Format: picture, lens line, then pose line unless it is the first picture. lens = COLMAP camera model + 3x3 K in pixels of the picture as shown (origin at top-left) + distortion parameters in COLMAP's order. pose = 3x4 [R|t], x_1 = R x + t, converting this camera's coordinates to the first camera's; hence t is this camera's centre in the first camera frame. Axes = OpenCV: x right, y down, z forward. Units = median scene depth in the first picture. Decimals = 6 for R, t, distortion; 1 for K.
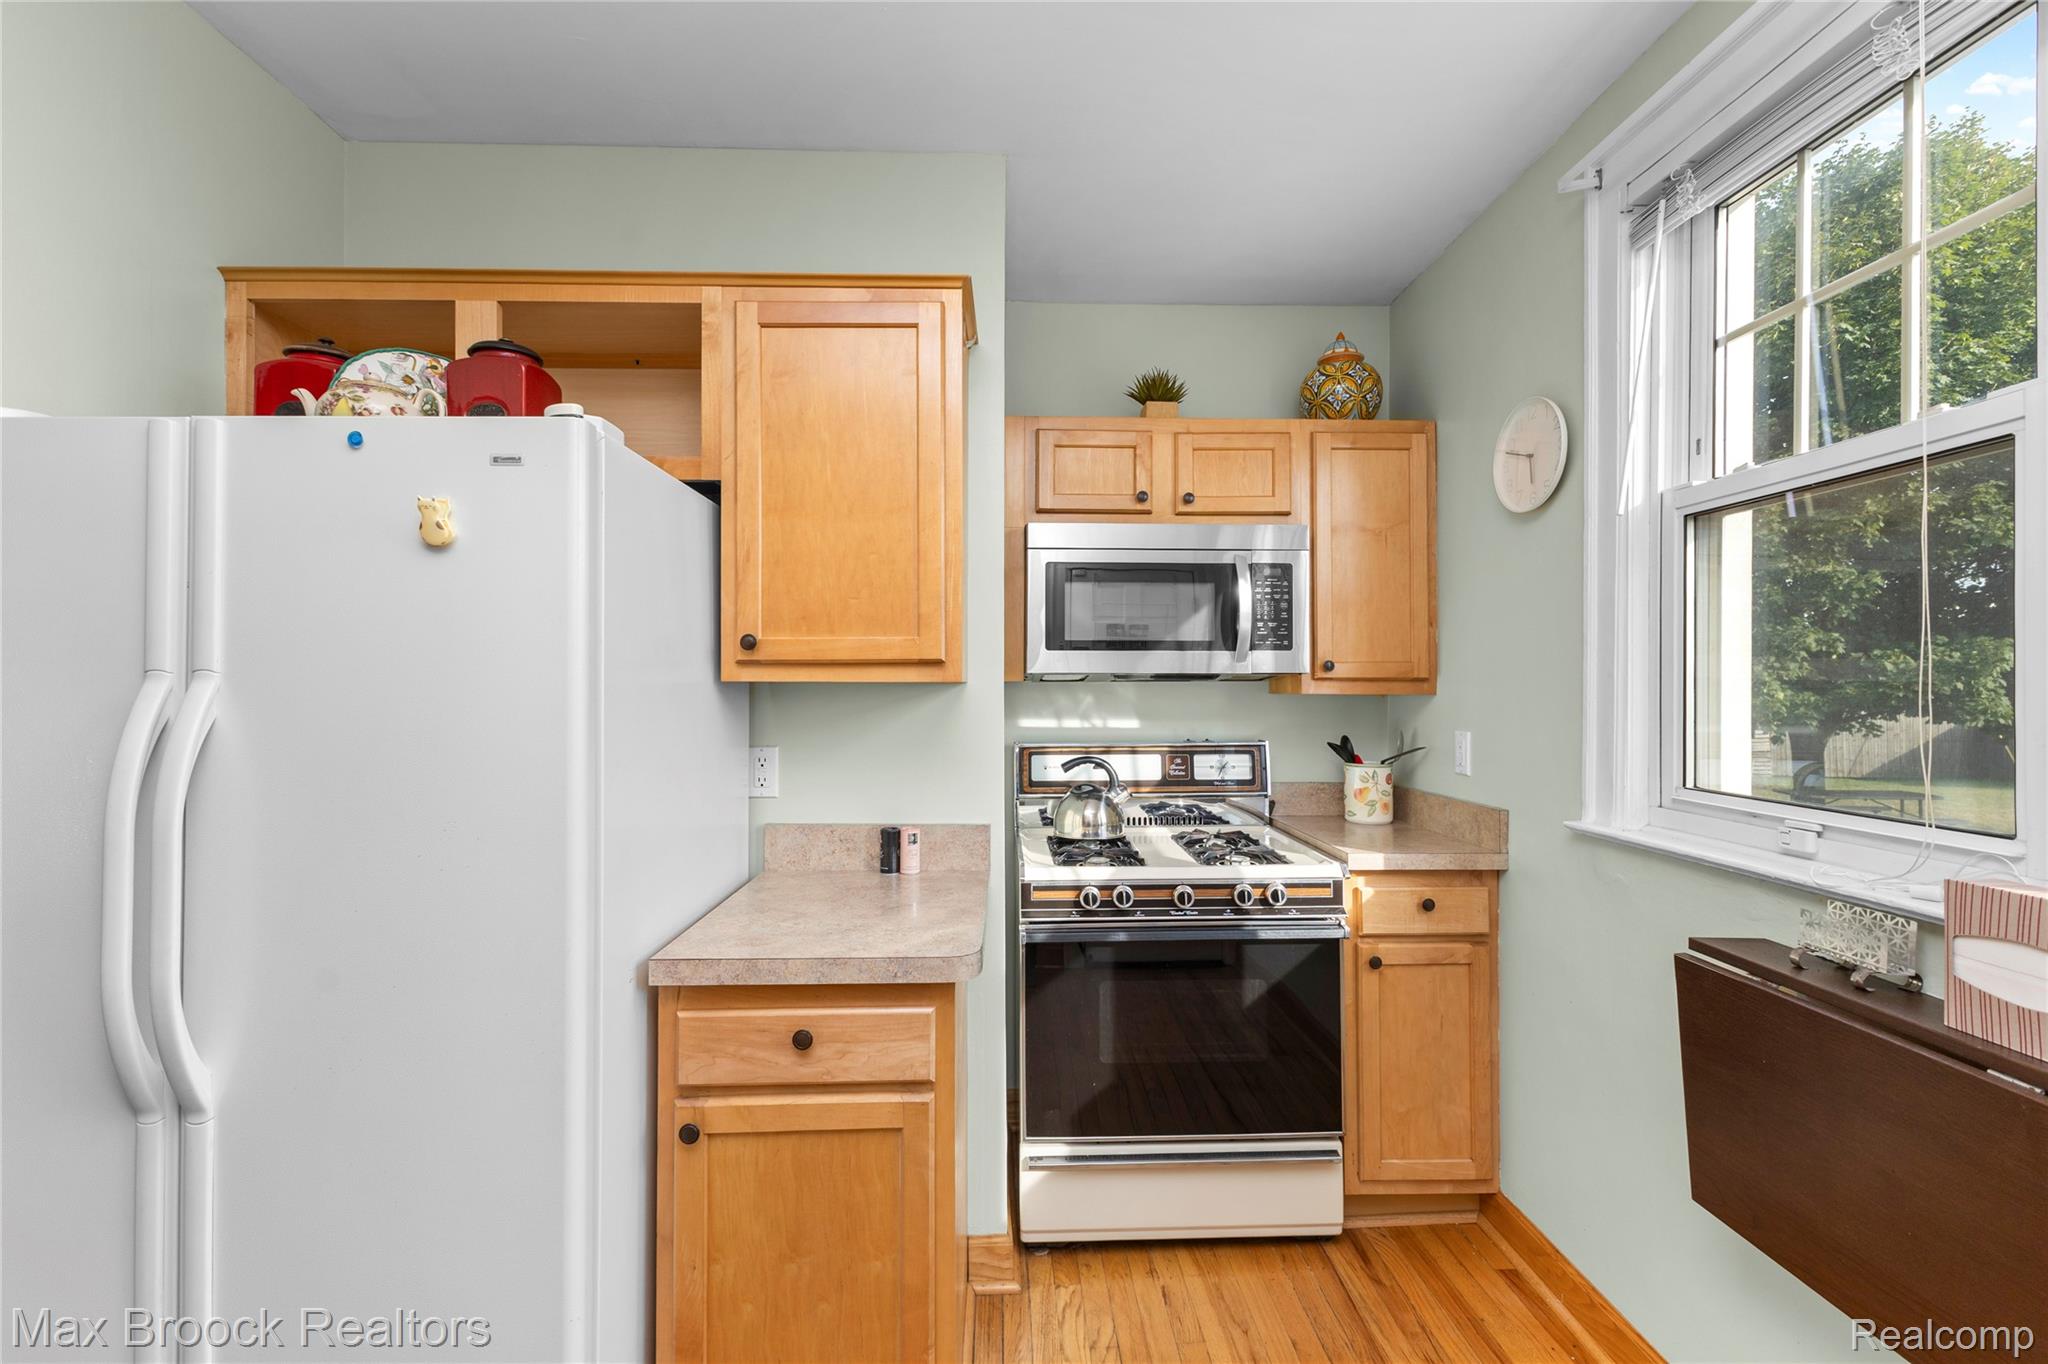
lens RADIAL K [[891.9, 0, 1035.4], [0, 891.9, 679.3], [0, 0, 1]] dist [0.019965, 0.000265]
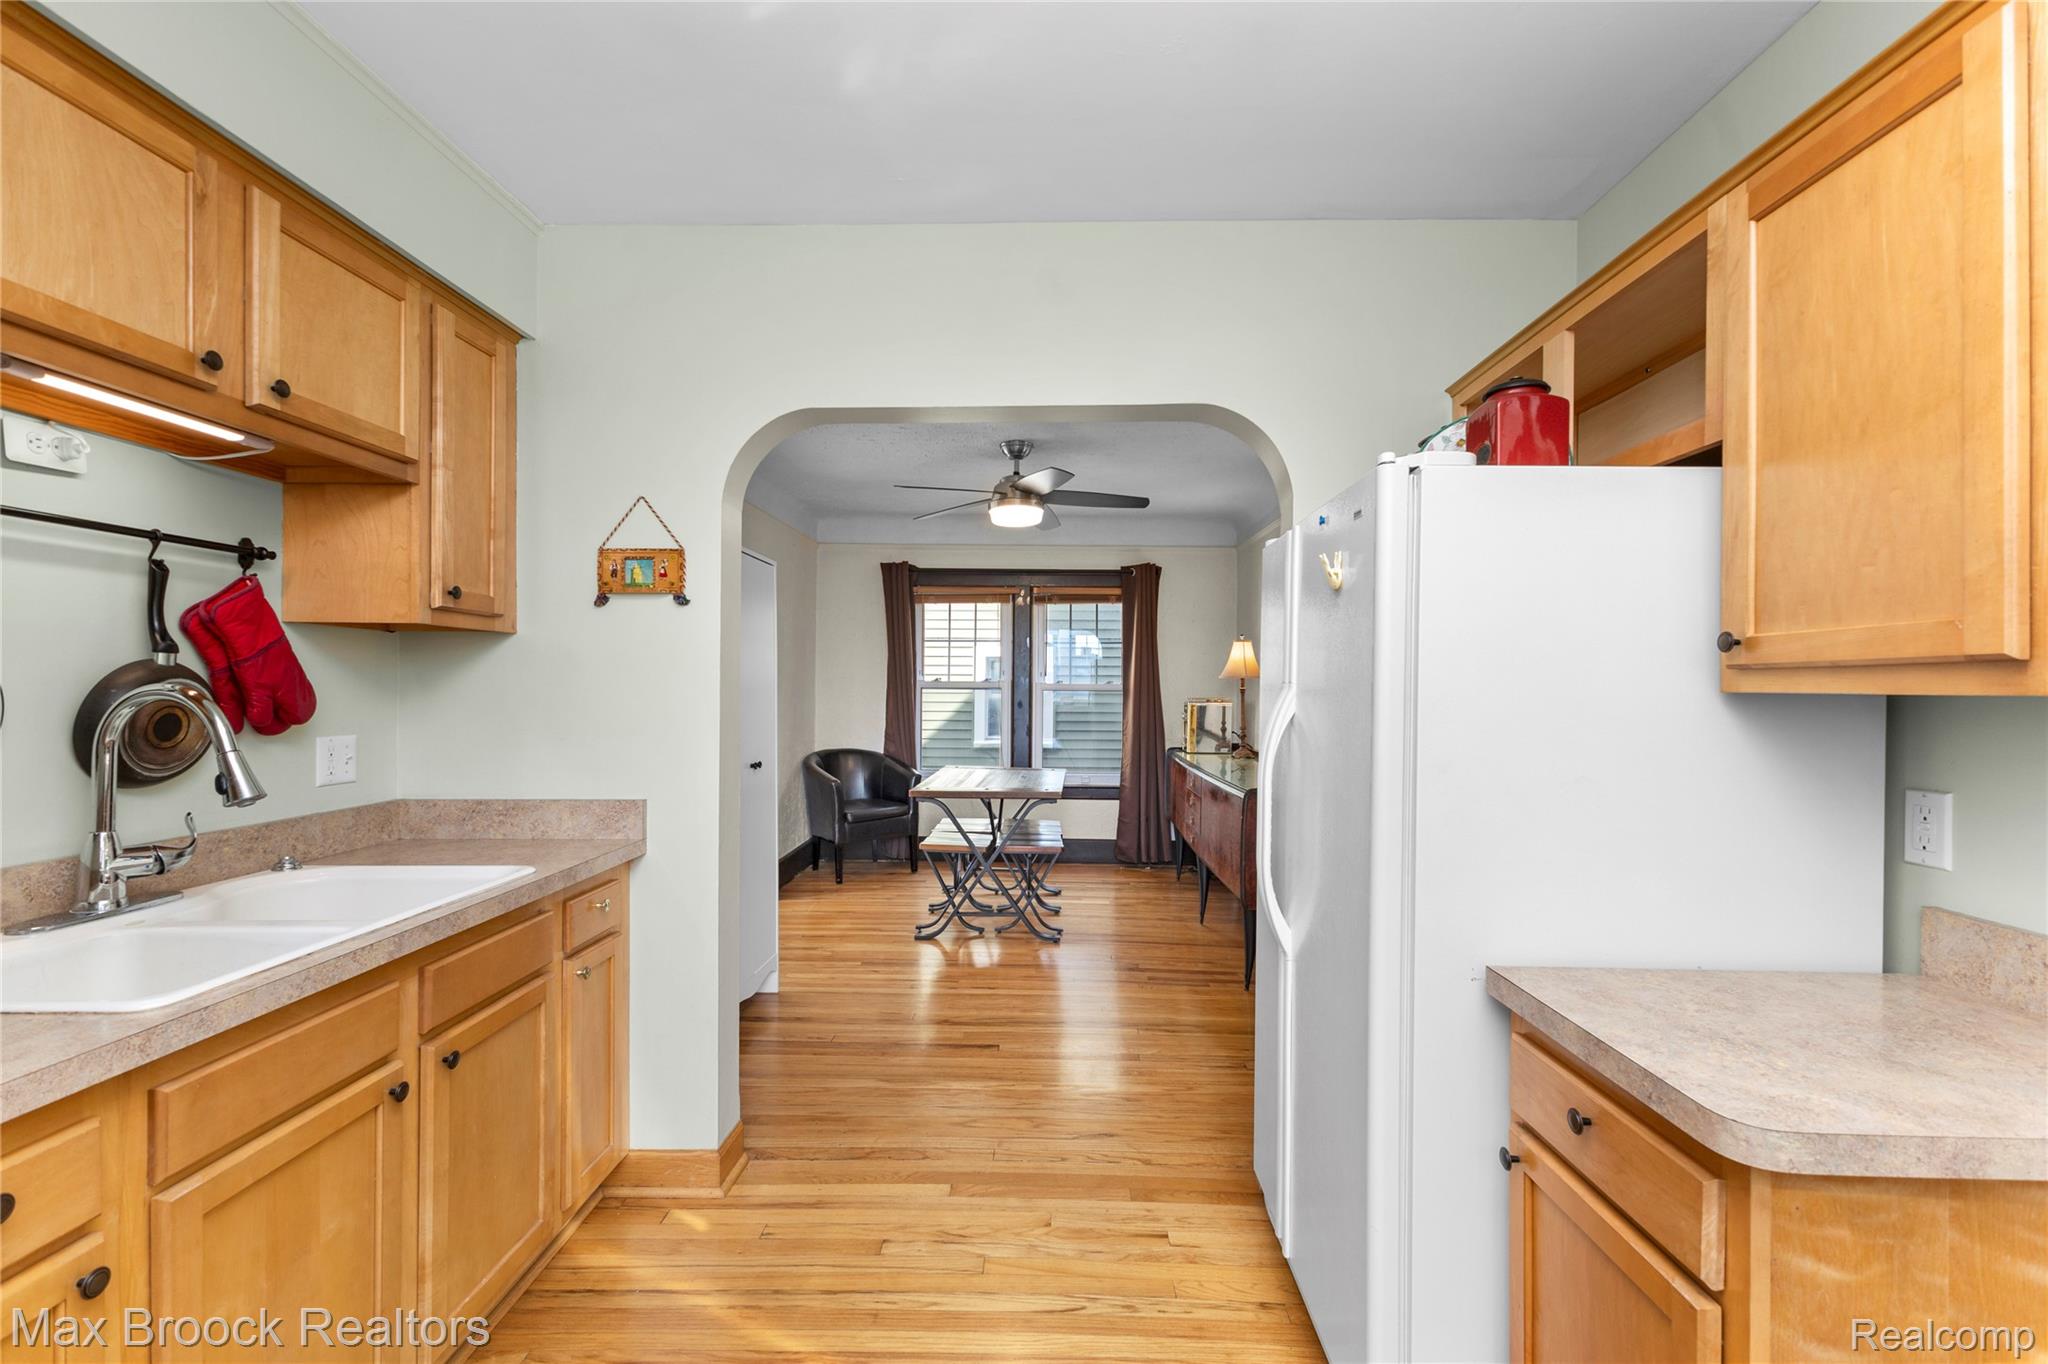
lens RADIAL K [[891.9, 0, 1035.4], [0, 891.9, 679.3], [0, 0, 1]] dist [0.019965, 0.000265]
pose [[-0.042306, -0.004466, -0.999095, 0.480105], [-0.001993, 0.999988, -0.004386, -0.003632], [0.999103, 0.001805, -0.042315, 0.424885]]
